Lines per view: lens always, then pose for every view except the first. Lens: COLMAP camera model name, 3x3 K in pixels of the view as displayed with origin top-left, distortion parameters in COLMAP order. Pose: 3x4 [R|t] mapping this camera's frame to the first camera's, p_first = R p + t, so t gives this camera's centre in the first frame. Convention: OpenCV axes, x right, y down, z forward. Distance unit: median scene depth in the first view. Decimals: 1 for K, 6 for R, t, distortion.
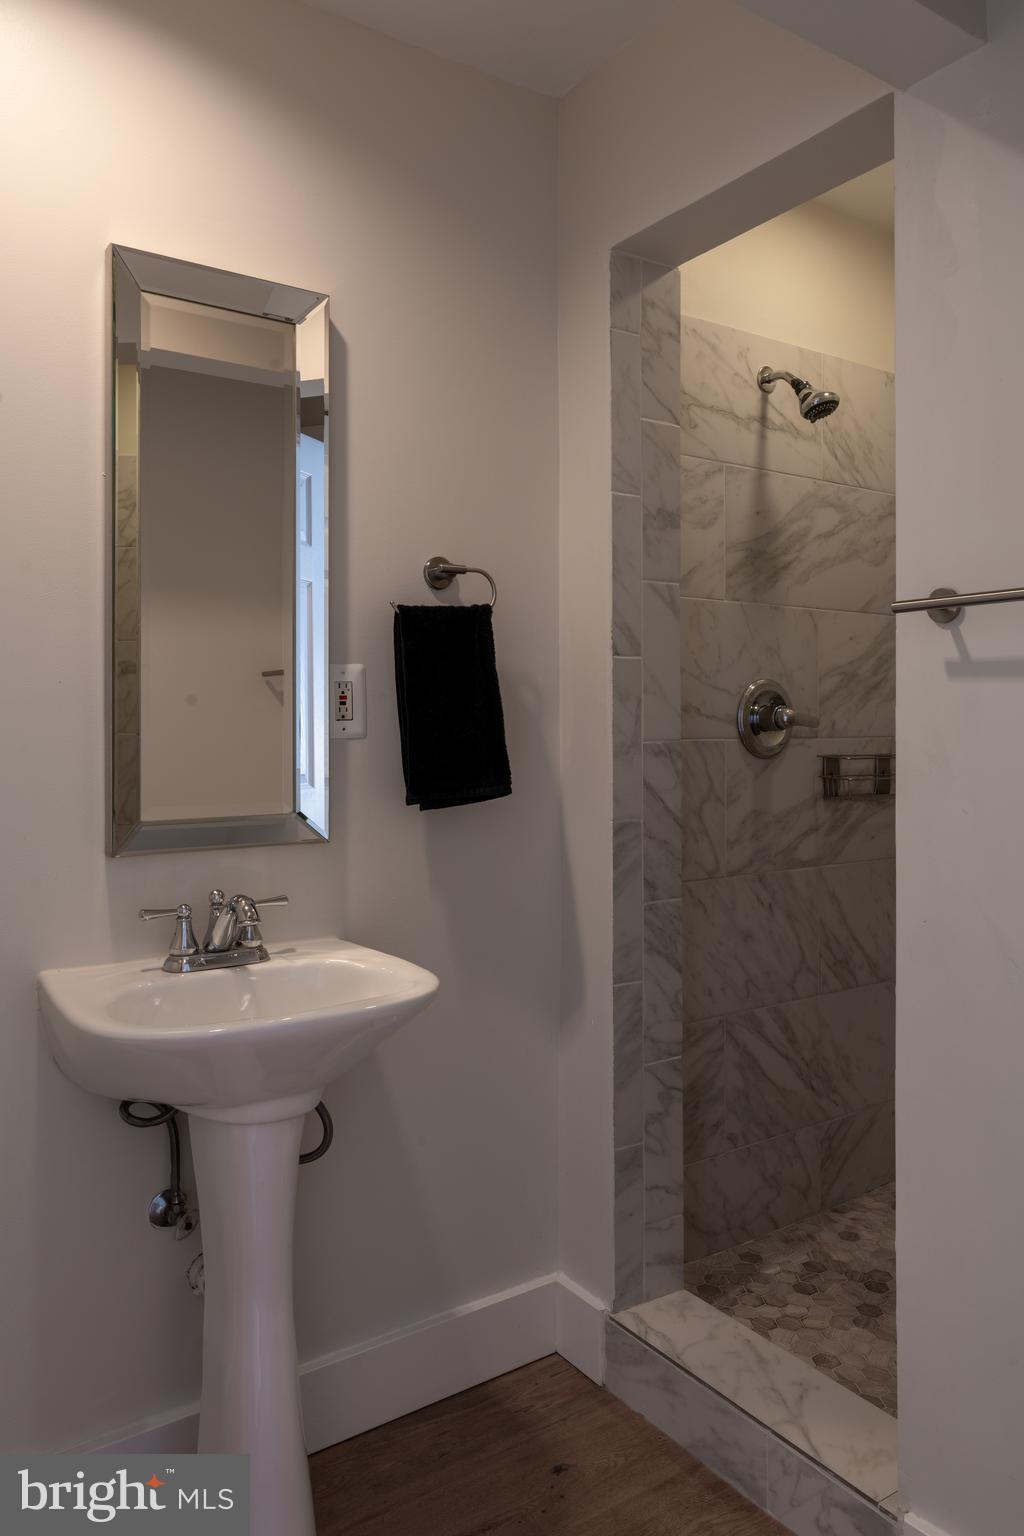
lens RADIAL K [[1088.2, 0, 502.0], [0, 1088.2, 745.5], [0, 0, 1]] dist [-0.011986, 0.017379]
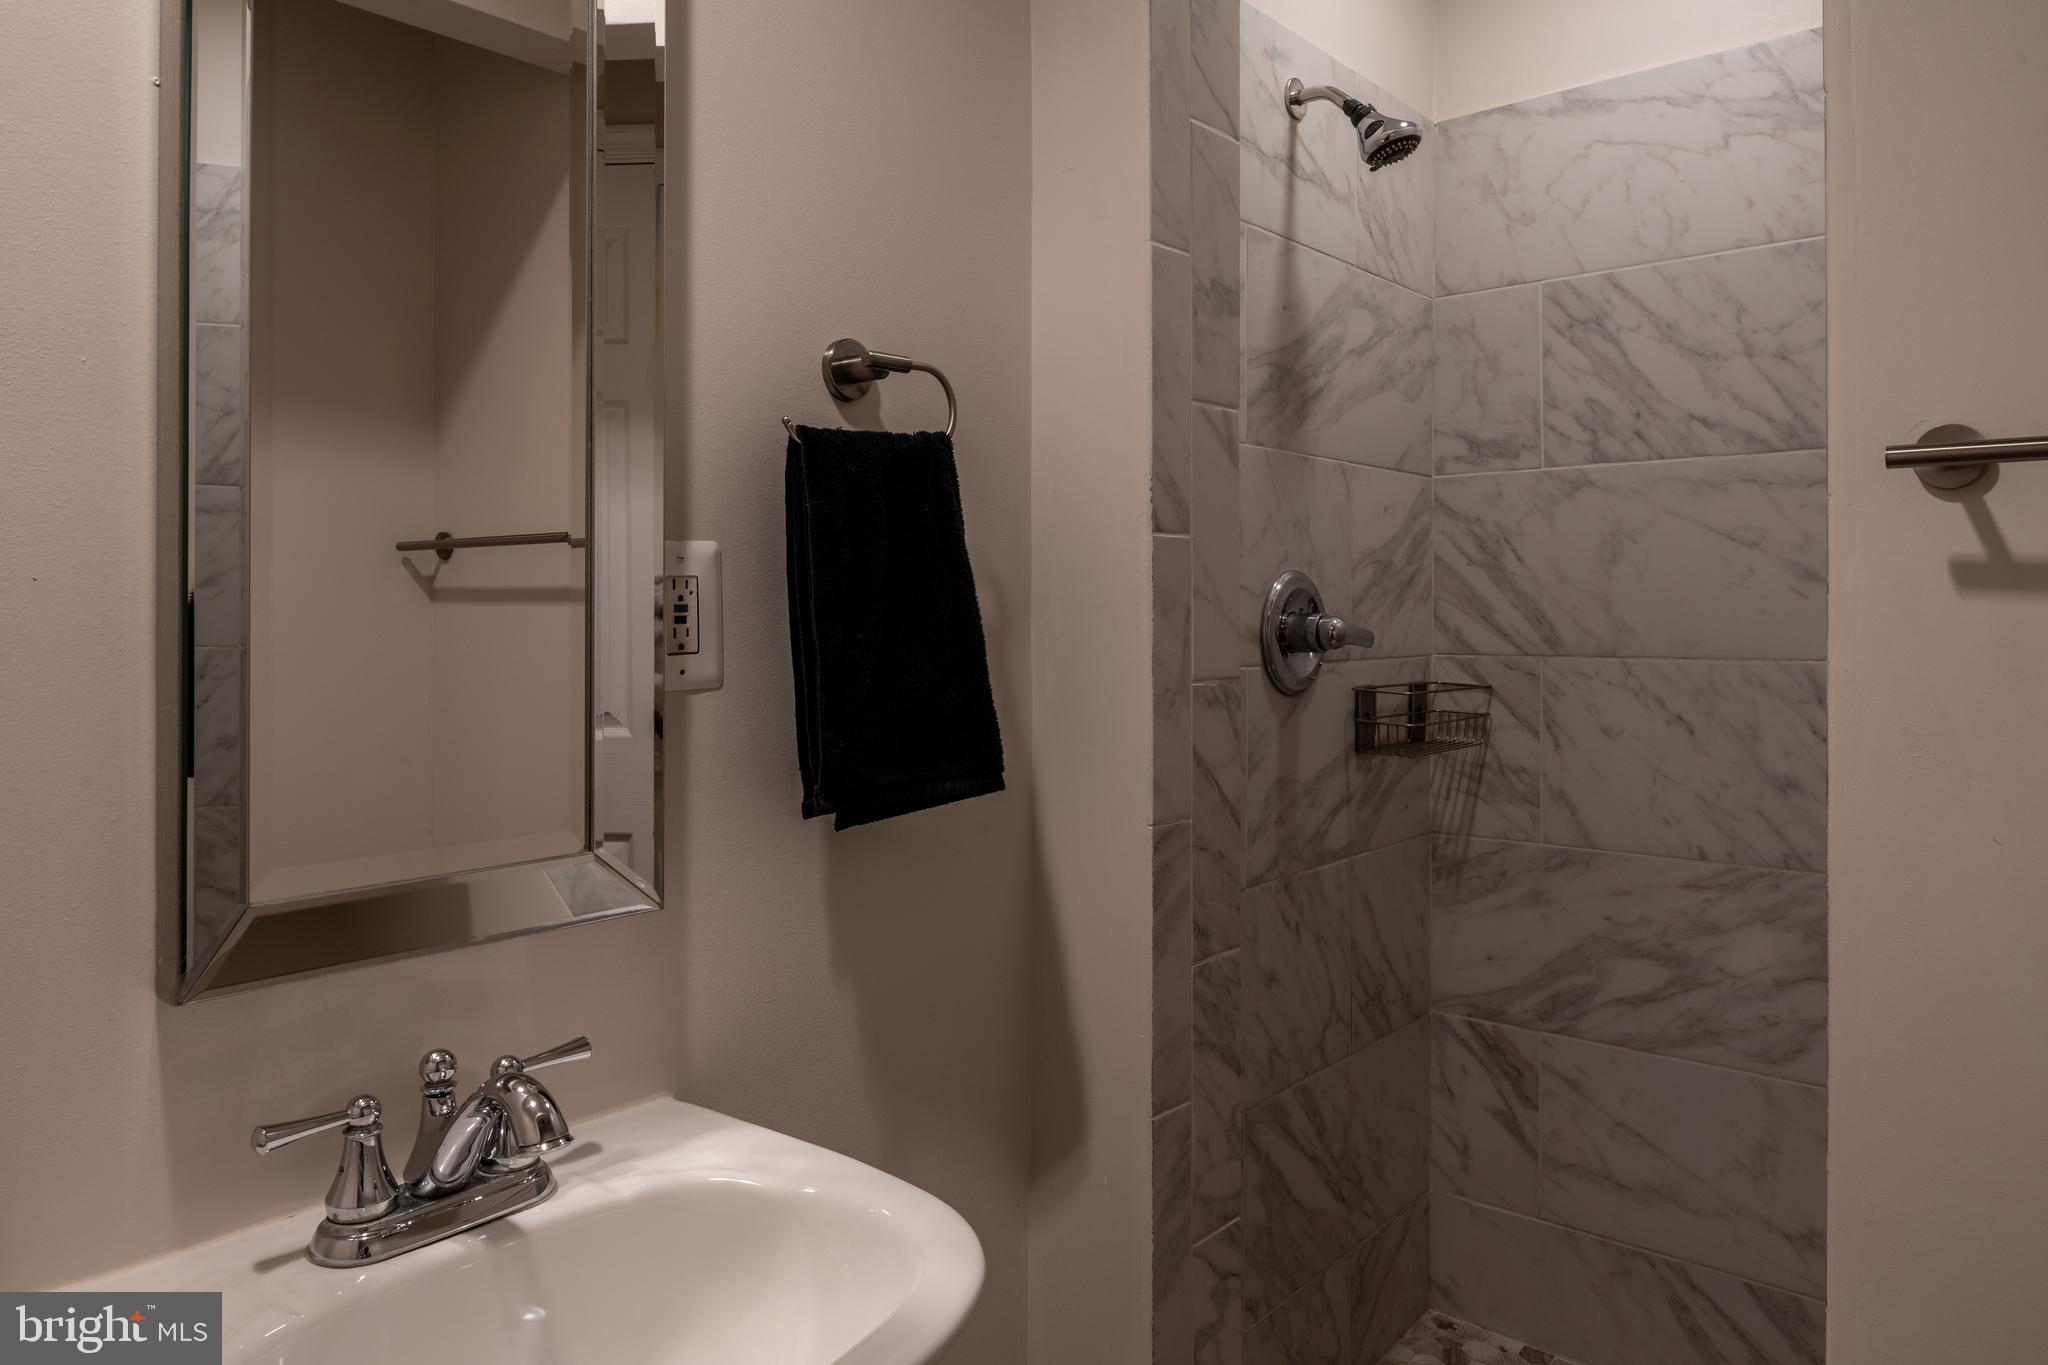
lens RADIAL K [[1386.1, 0, 1034.9], [0, 1386.1, 623.4], [0, 0, 1]] dist [-0.006943, 0.005639]
pose [[0.962536, 0.000492, 0.271154, -0.147298], [0.001691, 0.999968, -0.007817, -0.029085], [-0.271149, 0.007983, 0.962504, 0.317587]]
